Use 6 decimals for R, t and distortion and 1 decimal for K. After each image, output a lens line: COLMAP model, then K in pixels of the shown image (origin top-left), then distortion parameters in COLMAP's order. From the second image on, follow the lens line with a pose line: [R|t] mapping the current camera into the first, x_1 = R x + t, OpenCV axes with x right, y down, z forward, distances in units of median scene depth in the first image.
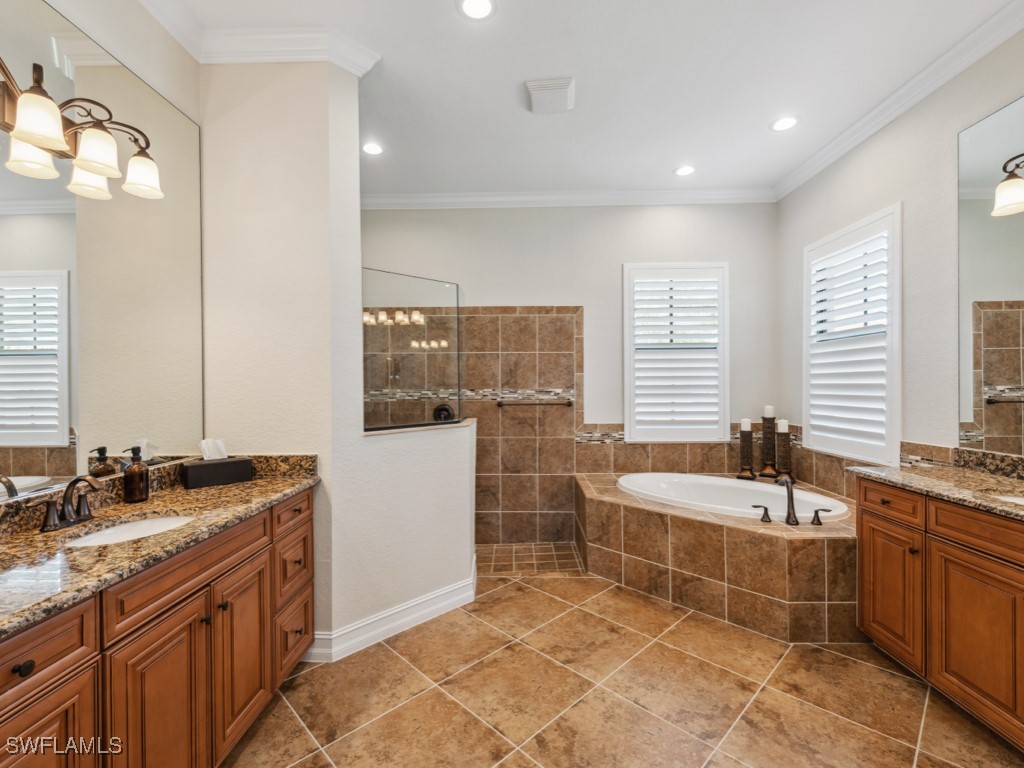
lens RADIAL K [[482.9, 0, 512.0], [0, 482.9, 384.0], [0, 0, 1]] dist [-0.000585, -0.000002]
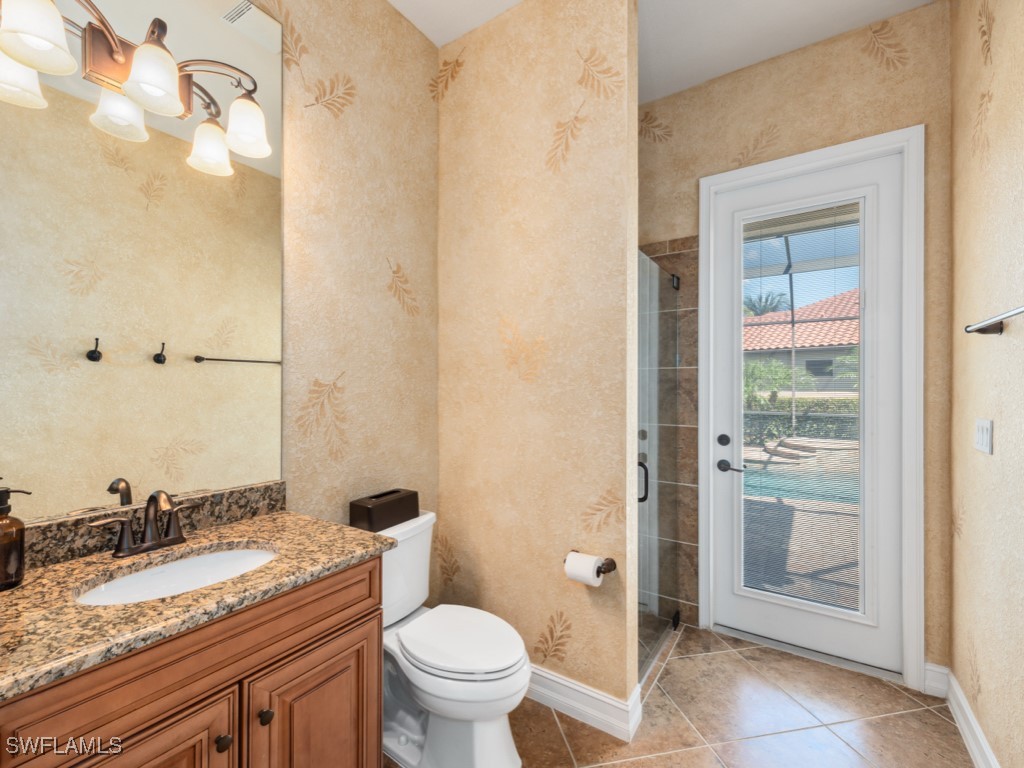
lens RADIAL K [[459.4, 0, 508.2], [0, 459.4, 381.8], [0, 0, 1]] dist [0.015288, -0.000032]
pose [[0.857845, 0.013097, -0.513742, 0.013759], [-0.024553, 0.999578, -0.015516, 0.000861], [0.513322, 0.025924, 0.857804, 0.603946]]
